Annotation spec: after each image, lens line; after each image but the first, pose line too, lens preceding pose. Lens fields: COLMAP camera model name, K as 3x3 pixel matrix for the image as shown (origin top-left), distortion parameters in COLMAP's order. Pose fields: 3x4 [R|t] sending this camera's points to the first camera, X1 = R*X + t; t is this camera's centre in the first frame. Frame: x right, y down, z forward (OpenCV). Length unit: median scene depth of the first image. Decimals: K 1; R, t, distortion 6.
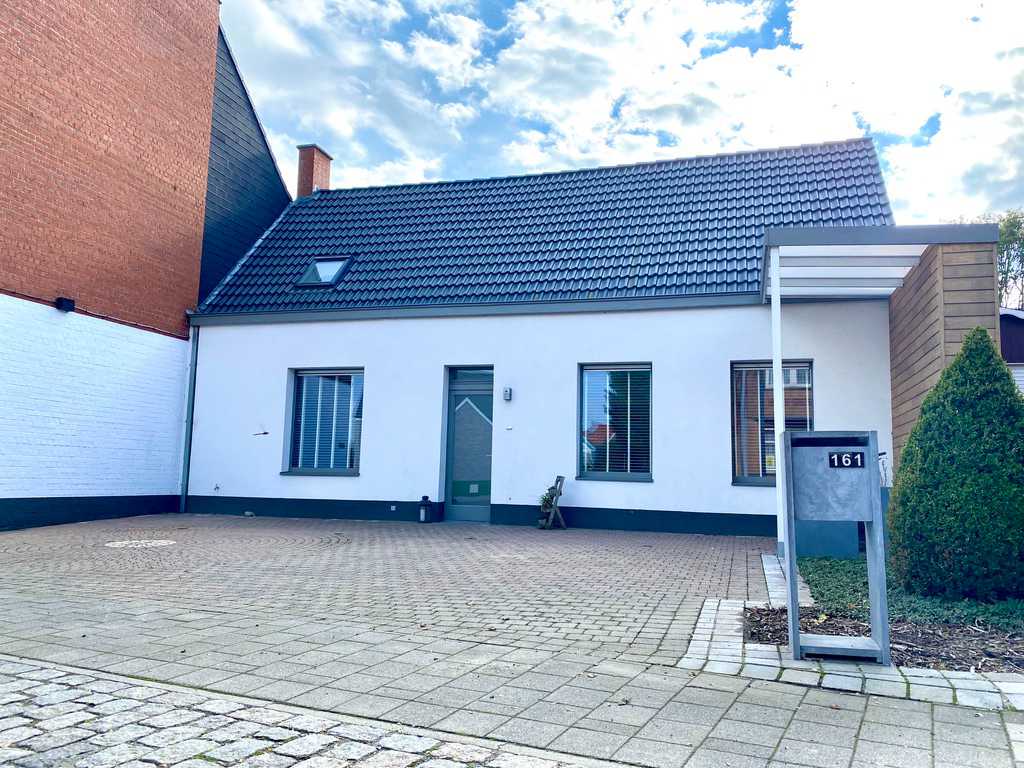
lens RADIAL K [[793.7, 0, 512.0], [0, 793.7, 384.0], [0, 0, 1]] dist [-0.007700, -0.002858]
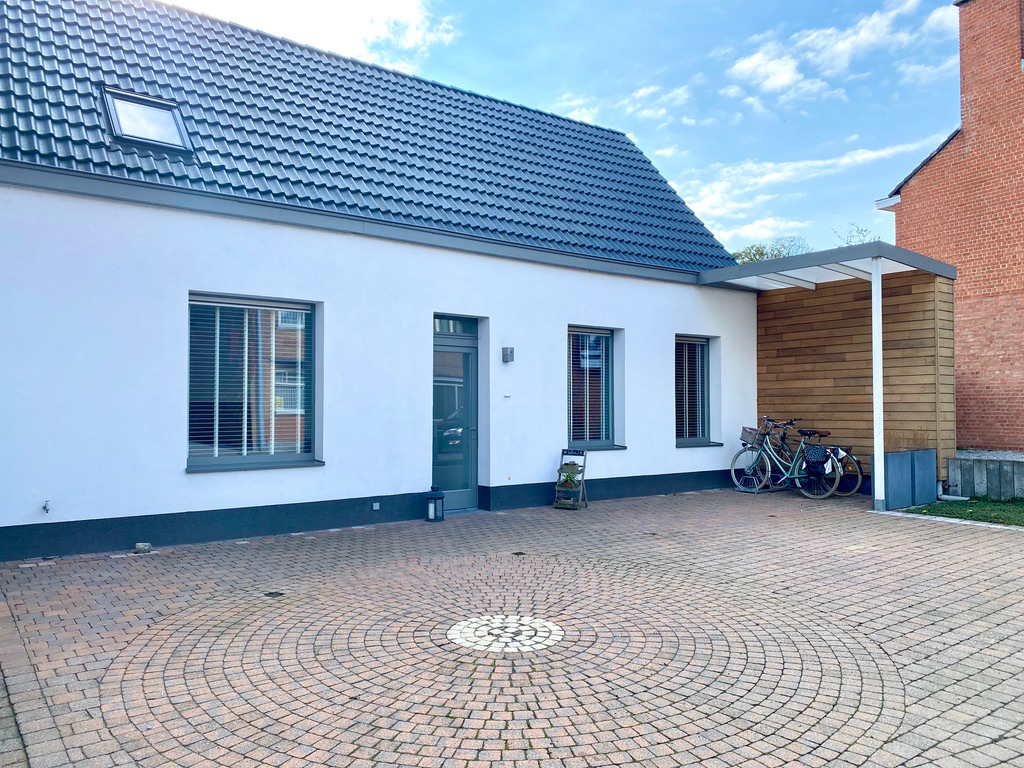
lens RADIAL K [[793.7, 0, 512.0], [0, 793.7, 384.0], [0, 0, 1]] dist [-0.007700, -0.002858]
pose [[0.581885, 0.002702, 0.813266, -0.661513], [-0.079092, 0.995442, 0.053282, -0.000592], [-0.809416, -0.095327, 0.579447, 0.500778]]
